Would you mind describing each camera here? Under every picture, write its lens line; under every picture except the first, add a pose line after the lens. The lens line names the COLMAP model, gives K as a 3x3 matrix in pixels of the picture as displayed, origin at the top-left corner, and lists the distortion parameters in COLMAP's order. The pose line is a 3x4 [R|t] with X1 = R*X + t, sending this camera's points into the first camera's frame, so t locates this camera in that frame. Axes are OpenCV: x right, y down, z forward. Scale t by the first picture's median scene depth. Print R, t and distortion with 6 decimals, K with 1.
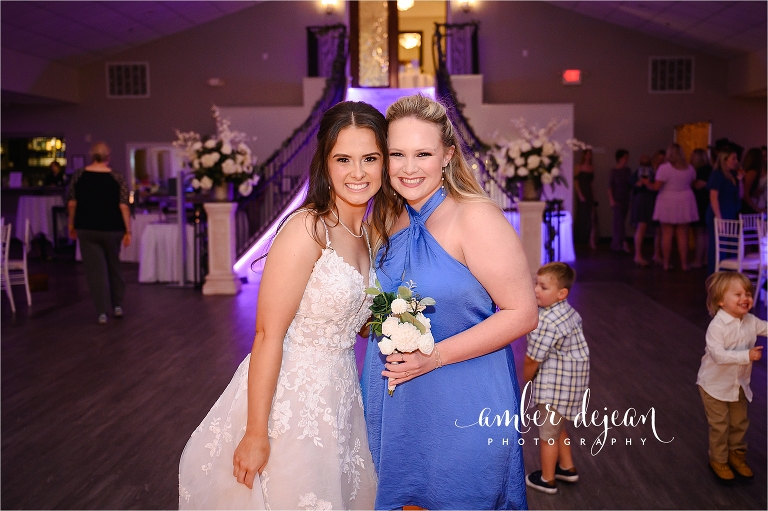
lens RADIAL K [[915.9, 0, 384.0], [0, 915.9, 255.5], [0, 0, 1]] dist [0.020470, 0.035373]
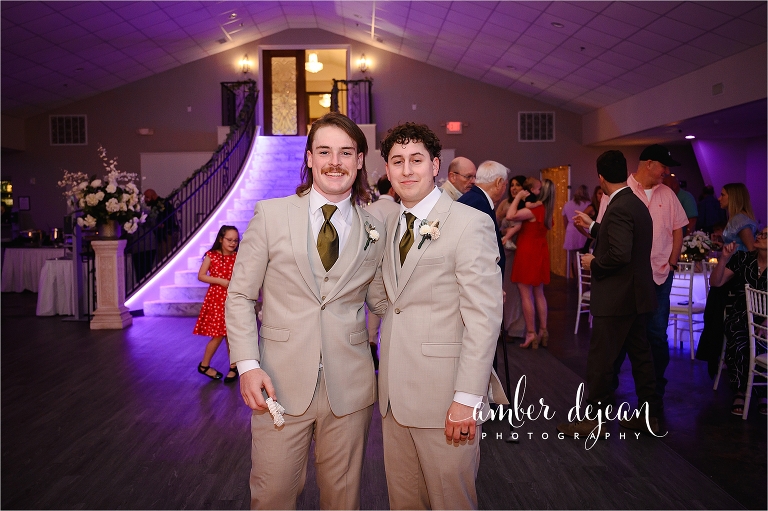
lens RADIAL K [[680.8, 0, 381.9], [0, 680.8, 243.2], [0, 0, 1]] dist [-0.042712, 0.007042]
pose [[0.997499, -0.007570, 0.070277, 0.070452], [0.010342, 0.999179, -0.039162, -0.019591], [-0.069923, 0.039791, 0.996759, 0.204241]]
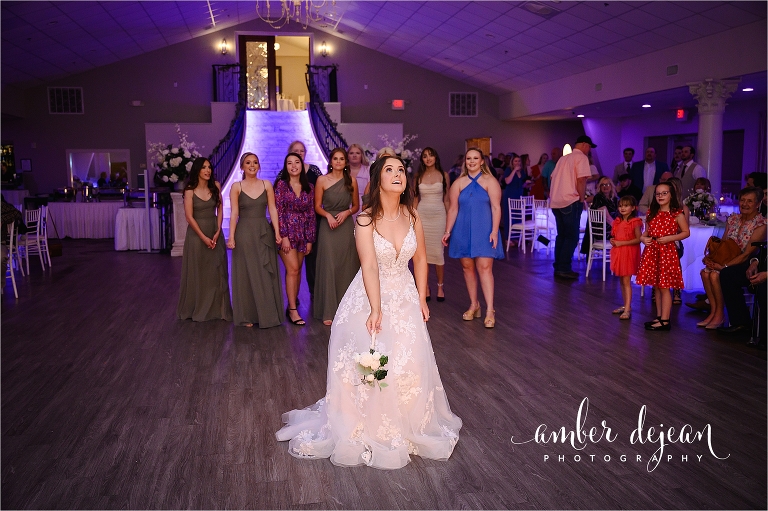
lens RADIAL K [[746.5, 0, 384.0], [0, 746.5, 255.5], [0, 0, 1]] dist [0.000643, 0.008862]
pose [[0.971368, -0.029367, 0.235756, -0.138886], [0.024715, 0.999438, 0.022663, 0.020844], [-0.236289, -0.016188, 0.971548, -0.189450]]
